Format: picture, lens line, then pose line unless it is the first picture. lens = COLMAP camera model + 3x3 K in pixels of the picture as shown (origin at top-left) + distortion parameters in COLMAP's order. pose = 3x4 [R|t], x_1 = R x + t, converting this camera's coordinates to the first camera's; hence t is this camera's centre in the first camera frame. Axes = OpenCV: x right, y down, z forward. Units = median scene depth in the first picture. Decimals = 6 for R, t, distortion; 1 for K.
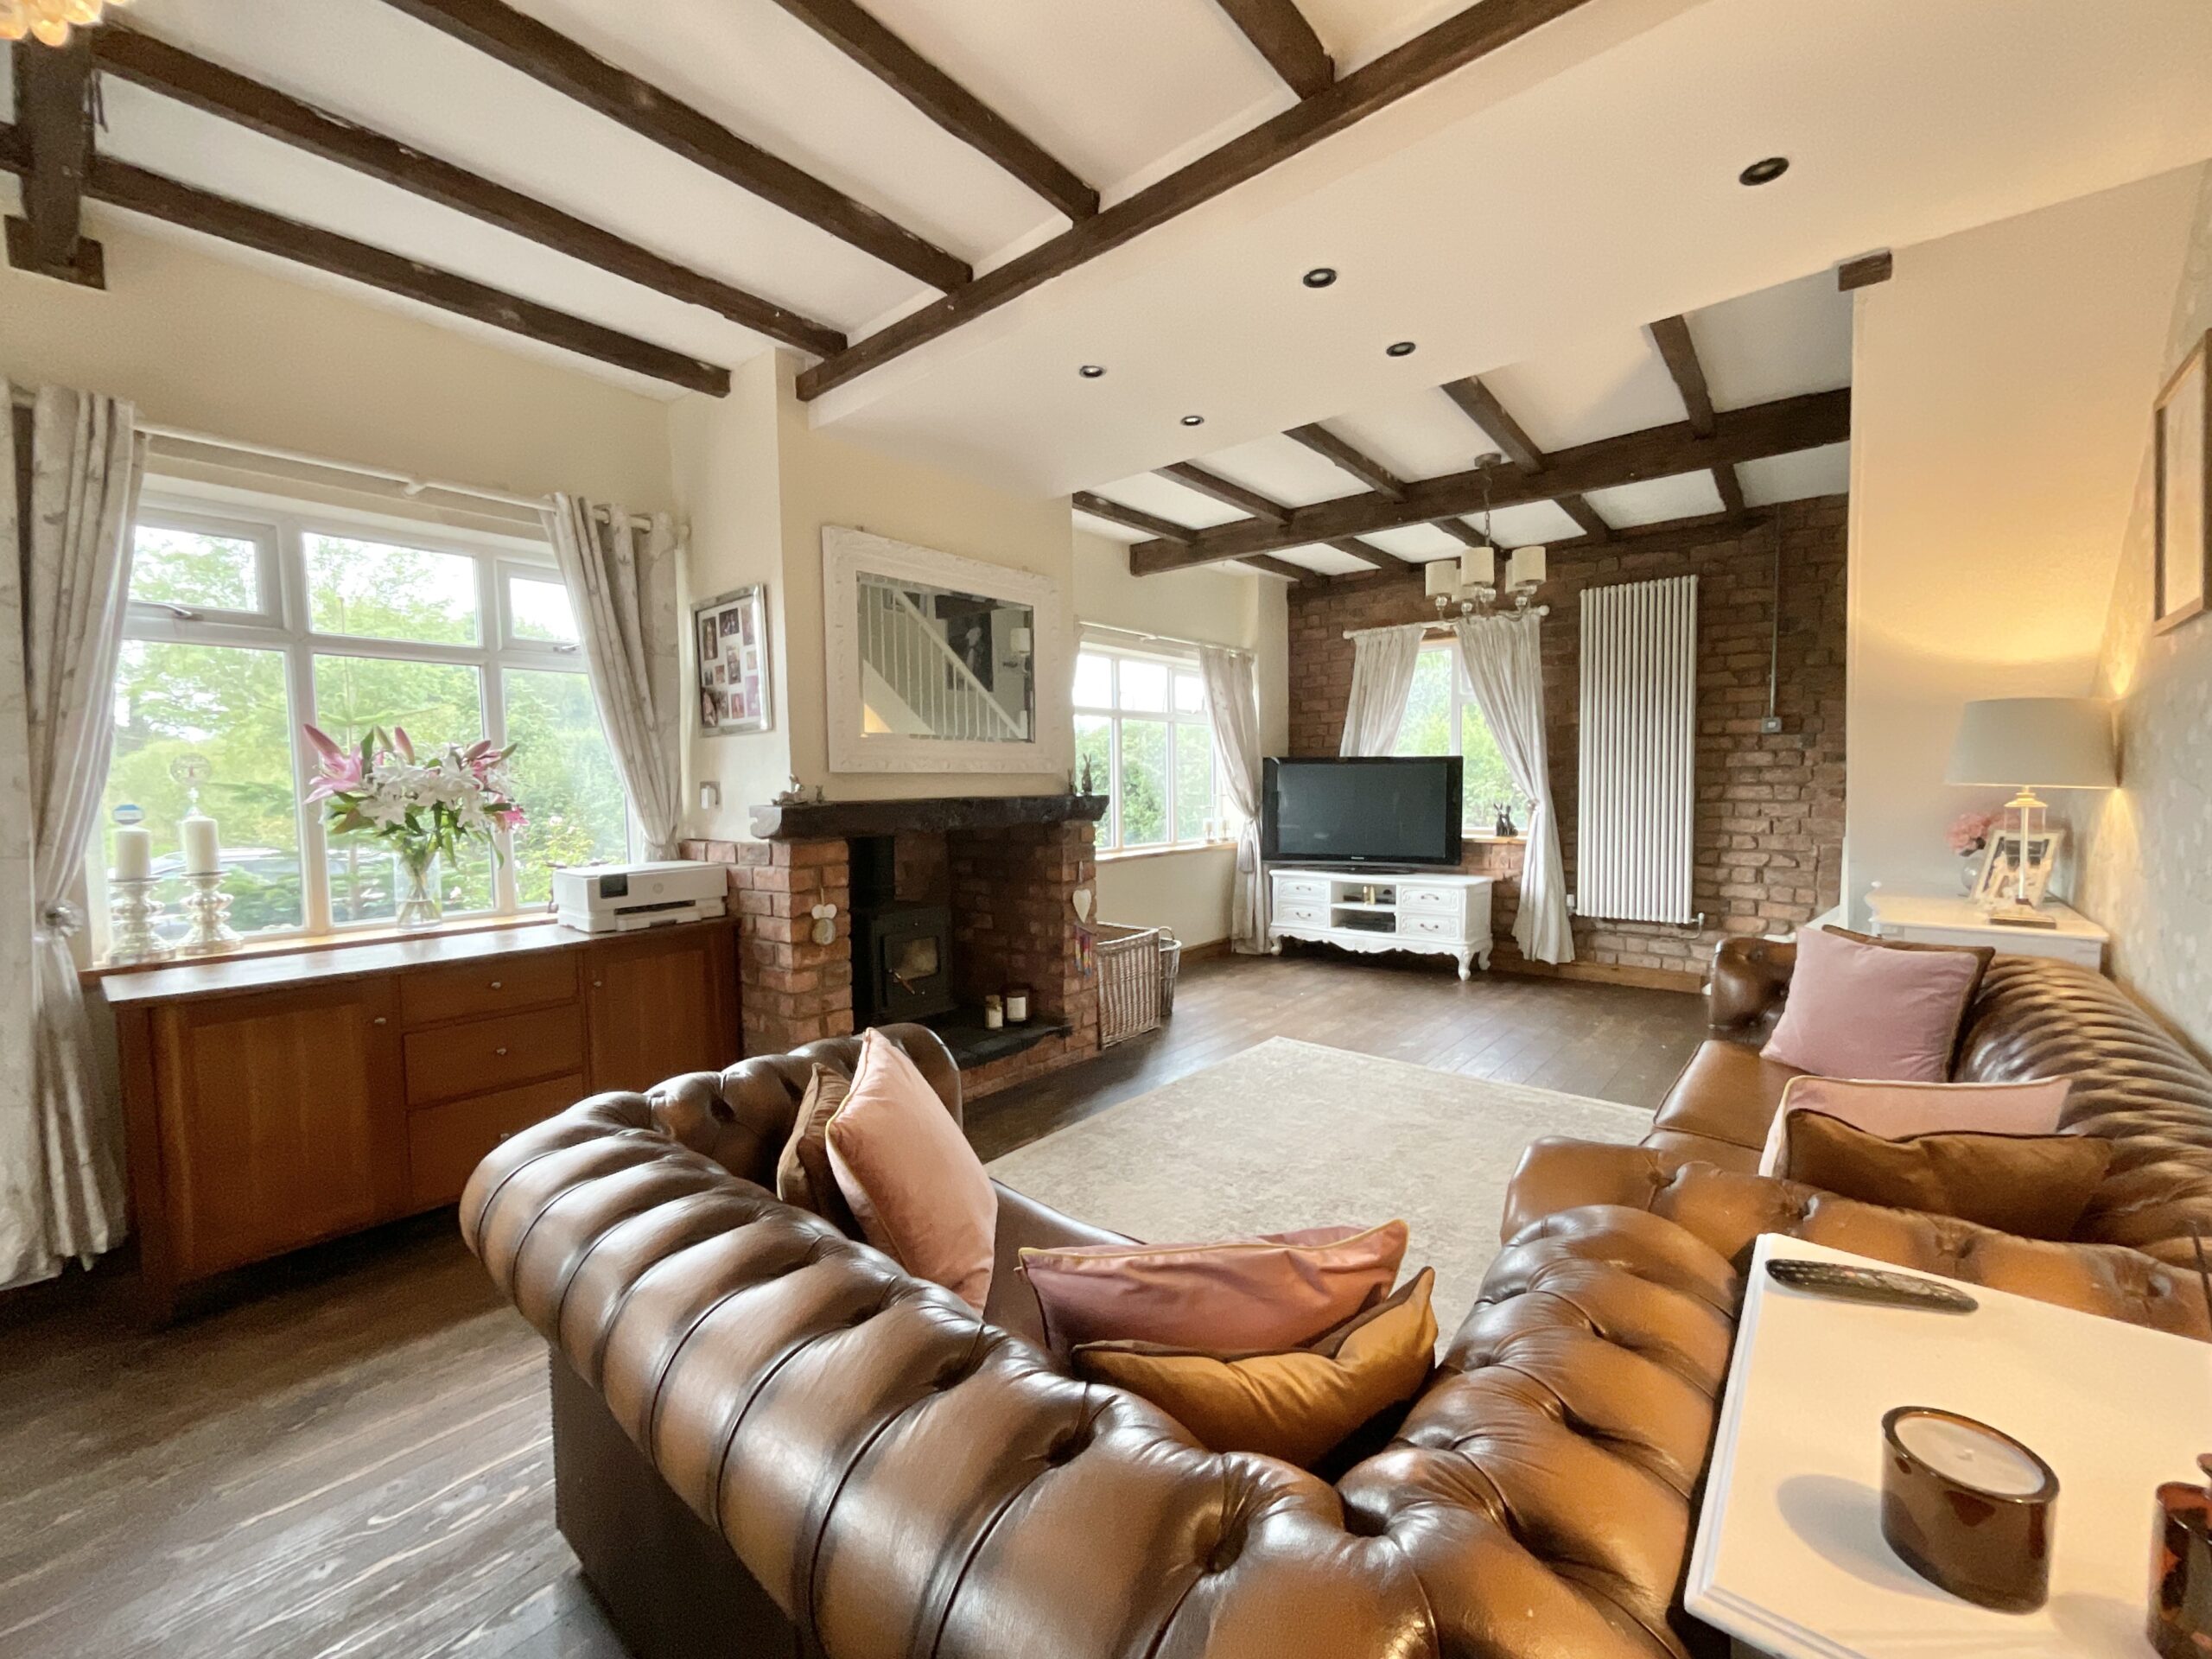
lens RADIAL K [[884.6, 0, 1114.5], [0, 884.6, 827.0], [0, 0, 1]] dist [0.002161, 0.000454]
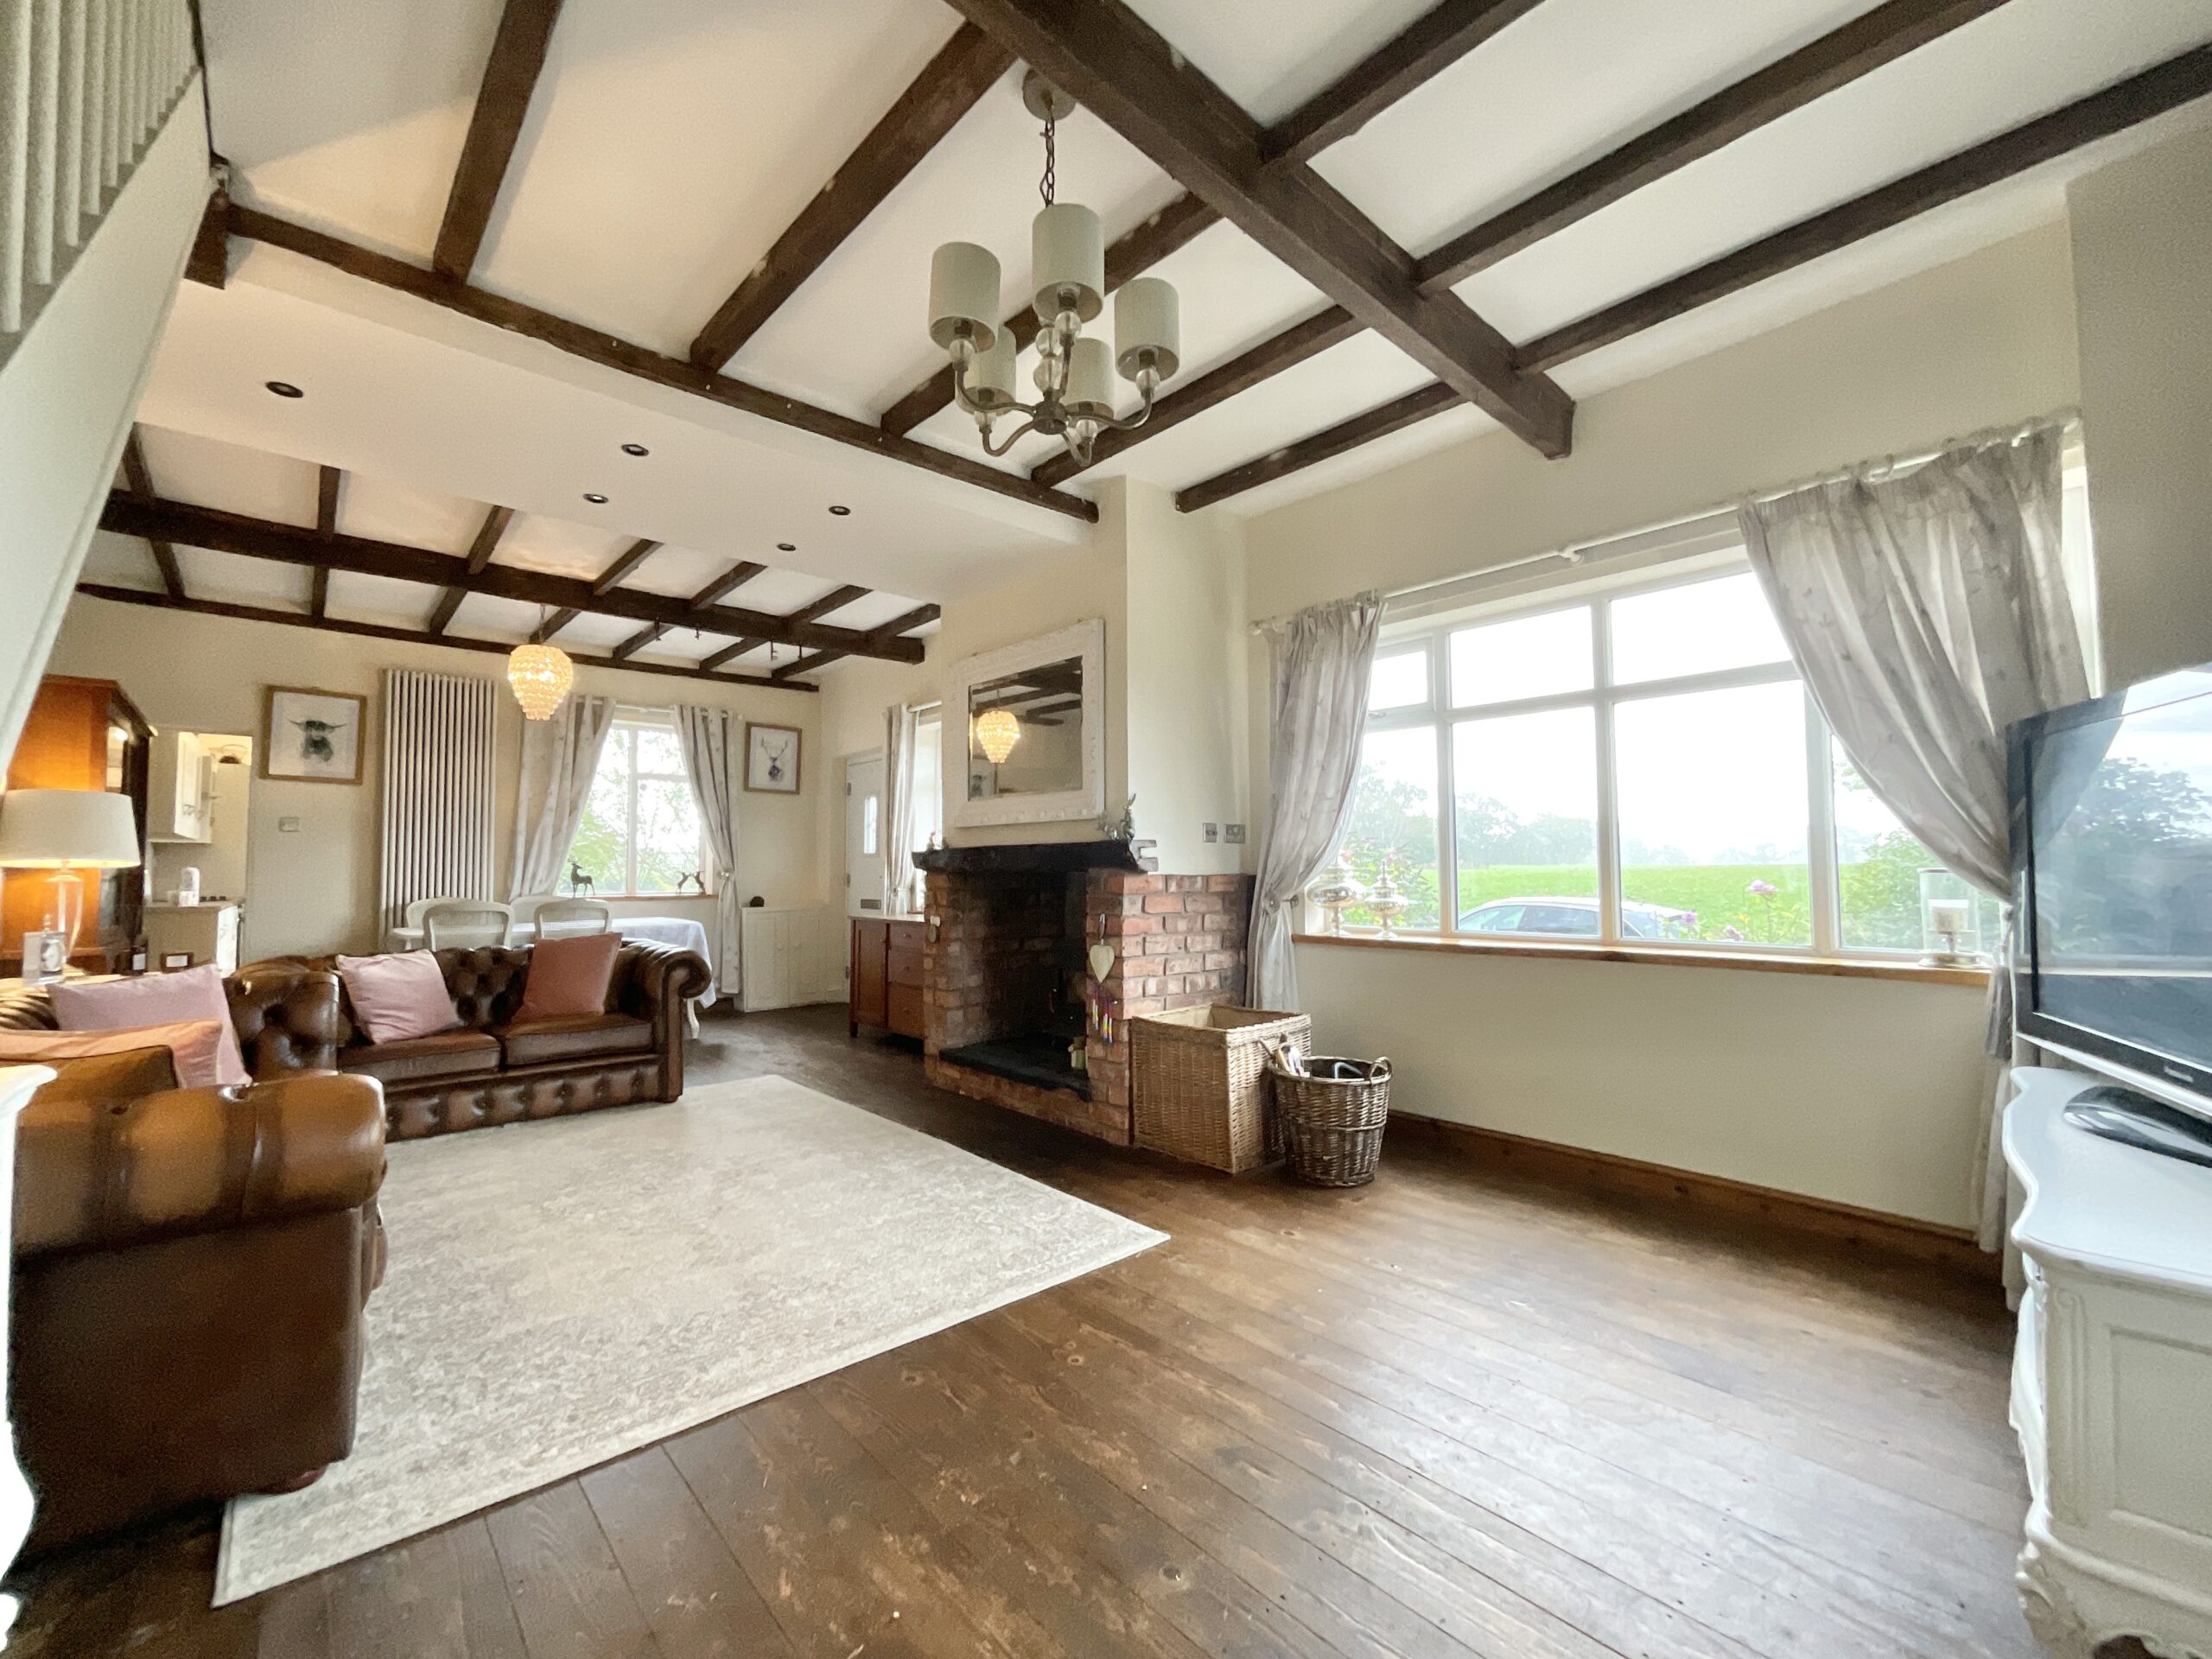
lens RADIAL K [[906.1, 0, 1106.0], [0, 906.1, 829.5], [0, 0, 1]] dist [-0.000313, 0.017018]
pose [[-0.107903, 0.000914, -0.994161, 0.861495], [-0.025758, 0.999661, 0.003714, -0.051271], [0.993828, 0.026008, -0.107843, 1.063982]]
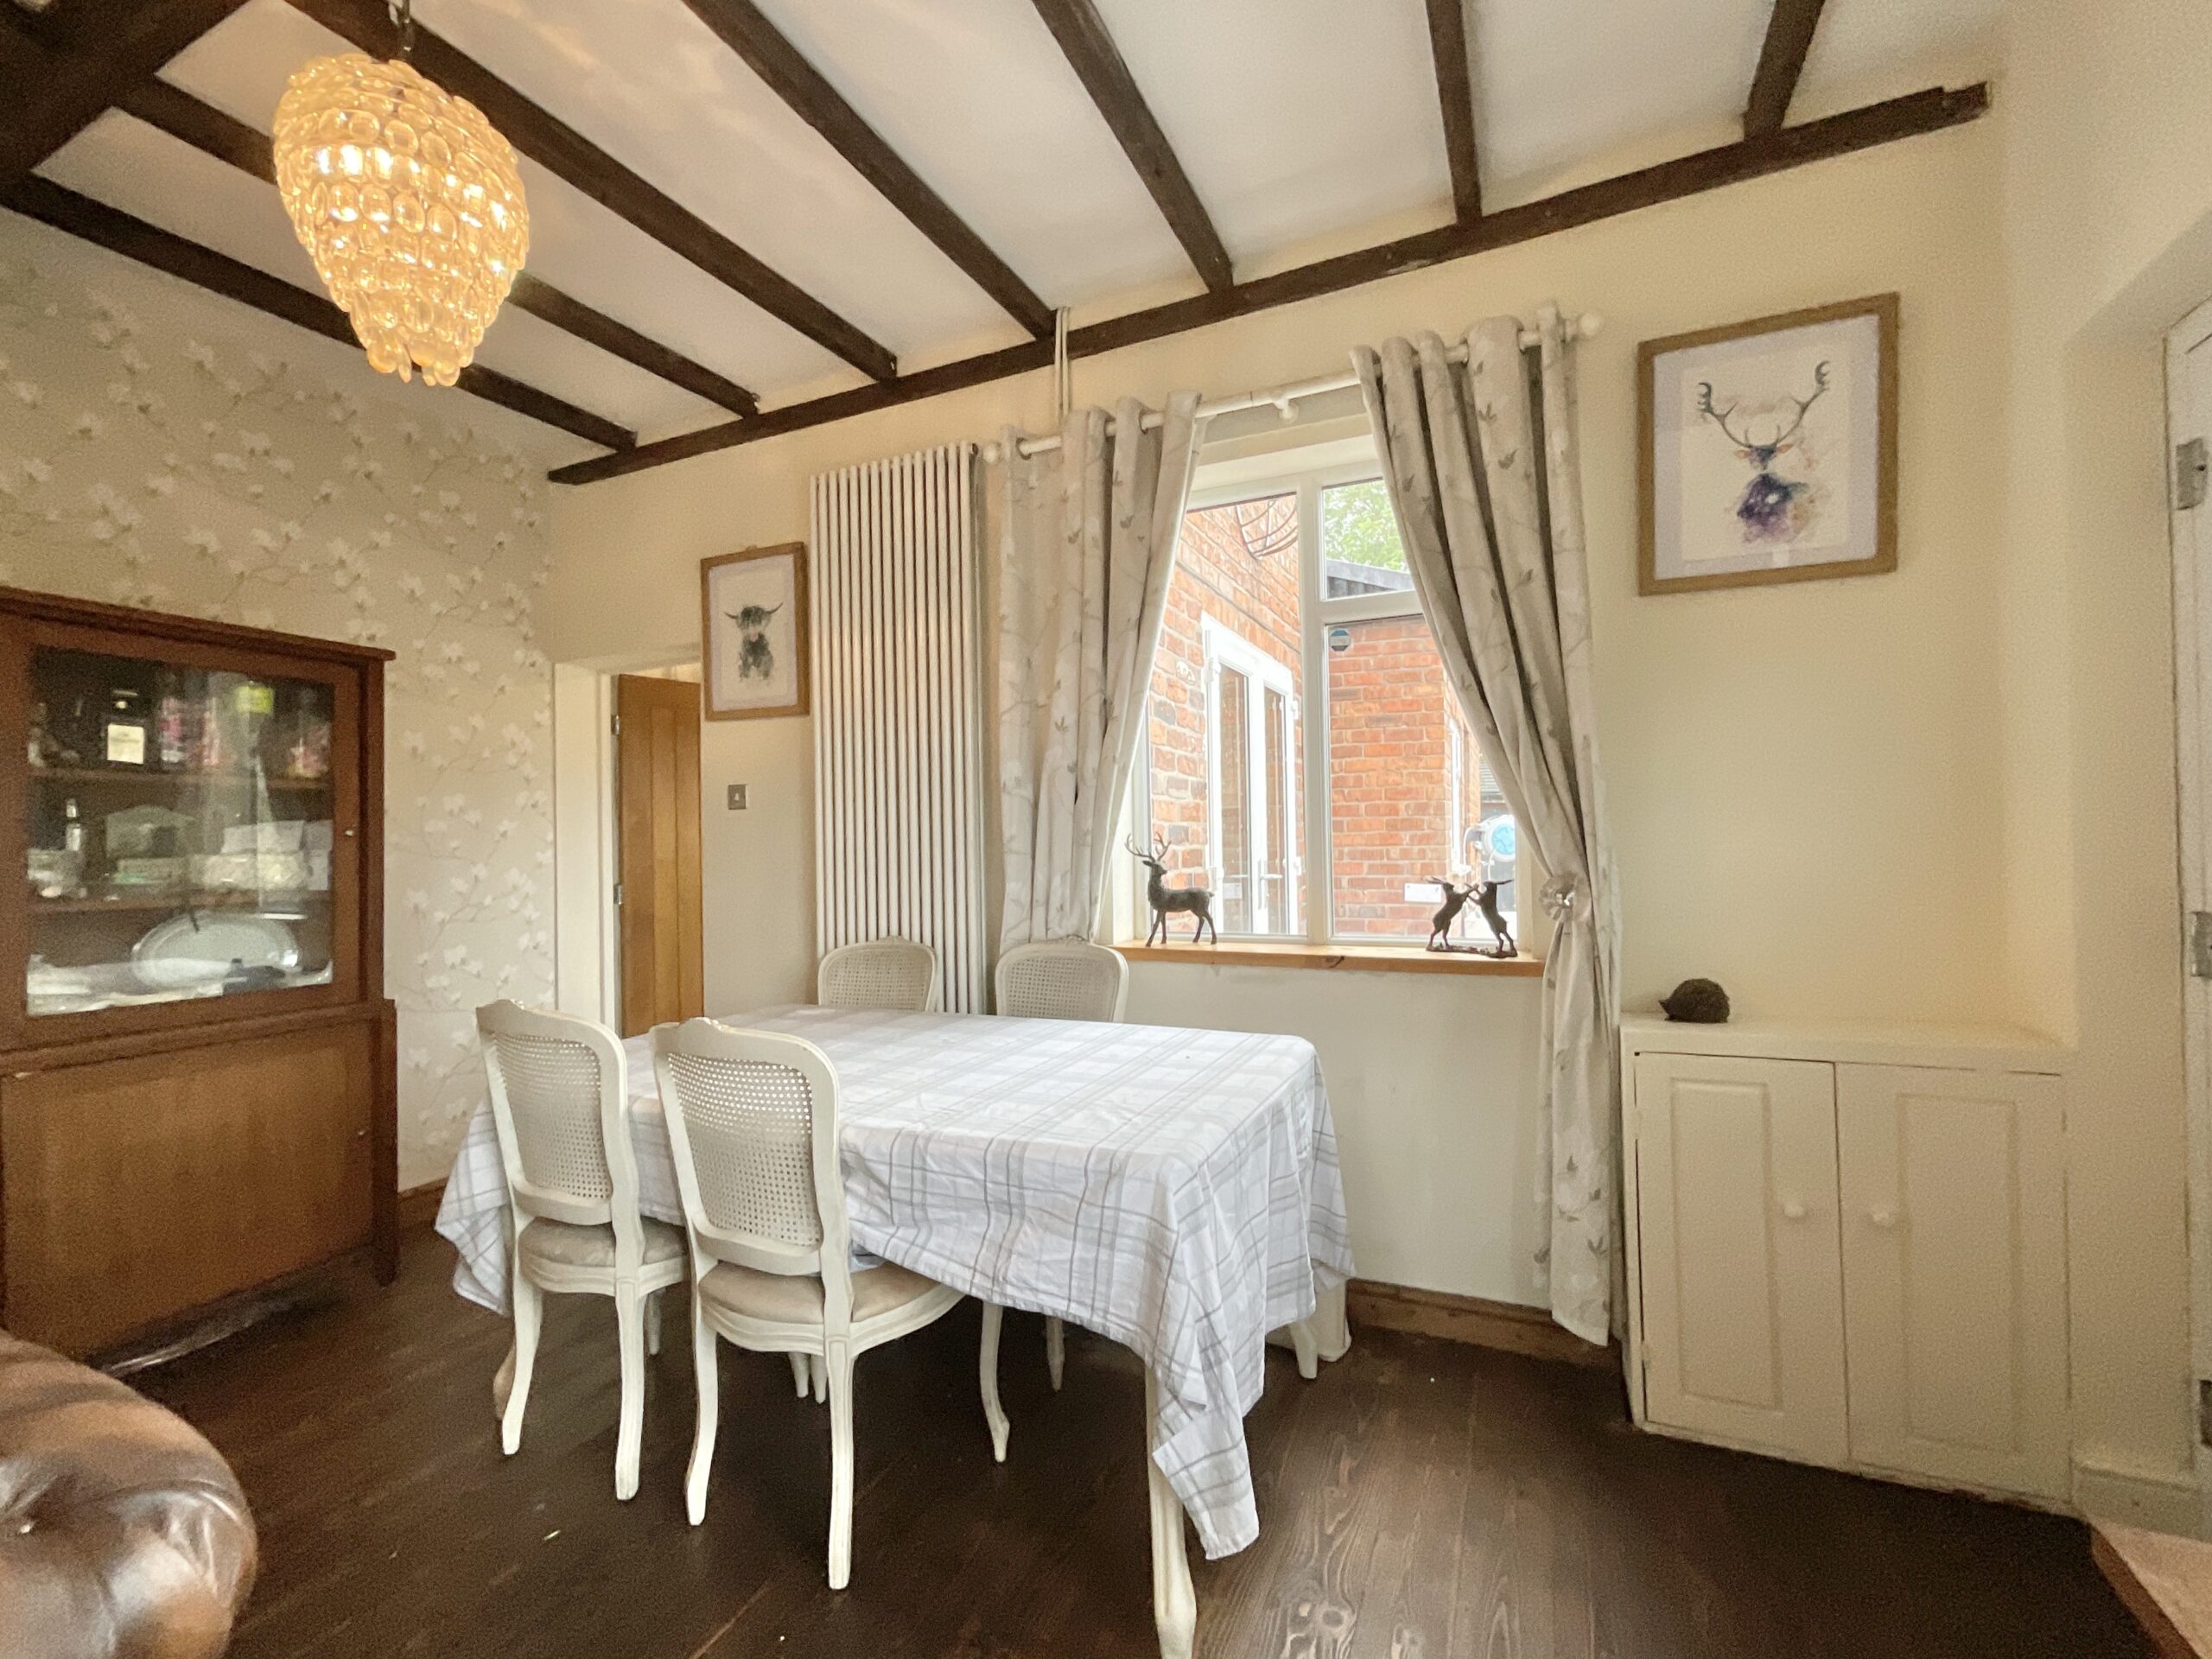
lens RADIAL K [[911.4, 0, 1137.3], [0, 911.4, 827.0], [0, 0, 1]] dist [-0.000518, 0.000211]
pose [[-0.955857, 0.063728, -0.286840, -0.407034], [0.055015, 0.997749, 0.038344, -0.010077], [0.288638, 0.020871, -0.957211, 0.569168]]
